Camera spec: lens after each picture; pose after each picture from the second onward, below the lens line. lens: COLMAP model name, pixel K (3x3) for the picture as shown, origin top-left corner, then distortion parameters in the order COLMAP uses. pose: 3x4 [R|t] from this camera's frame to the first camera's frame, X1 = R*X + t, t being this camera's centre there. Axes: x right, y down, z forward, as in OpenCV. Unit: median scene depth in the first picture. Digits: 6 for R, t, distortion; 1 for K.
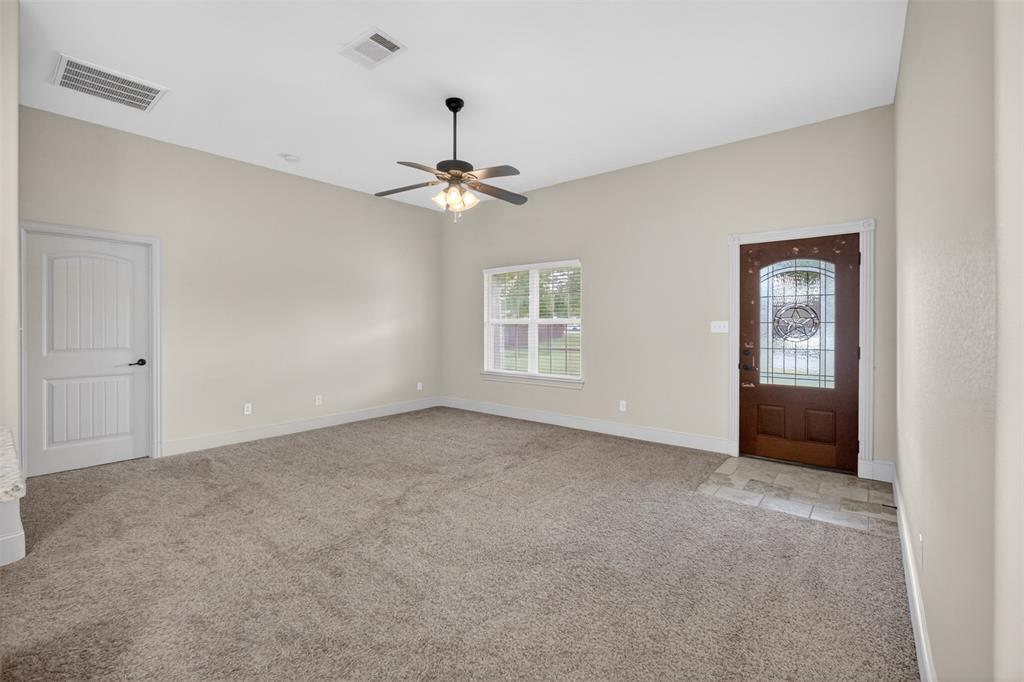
lens RADIAL K [[438.9, 0, 512.5], [0, 438.9, 331.3], [0, 0, 1]] dist [-0.017106, 0.001036]
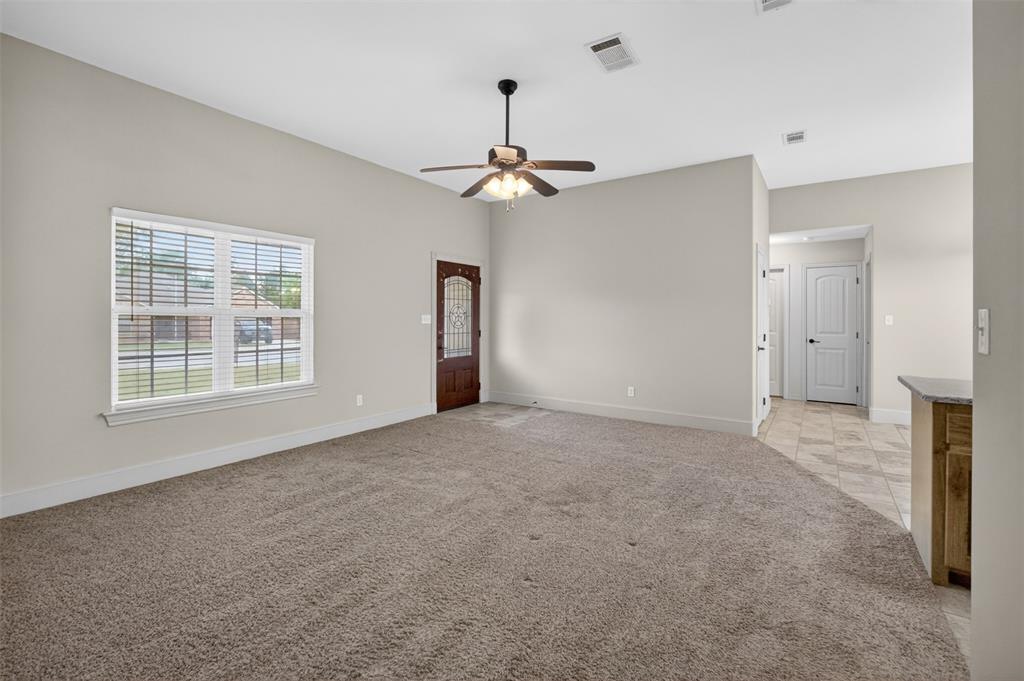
lens RADIAL K [[445.1, 0, 505.1], [0, 445.1, 314.7], [0, 0, 1]] dist [-0.011539, 0.000125]
pose [[-0.071644, 0.004335, 0.997421, -1.016128], [0.011592, 0.999927, -0.003513, -0.018773], [-0.997363, 0.011310, -0.071689, 0.999763]]
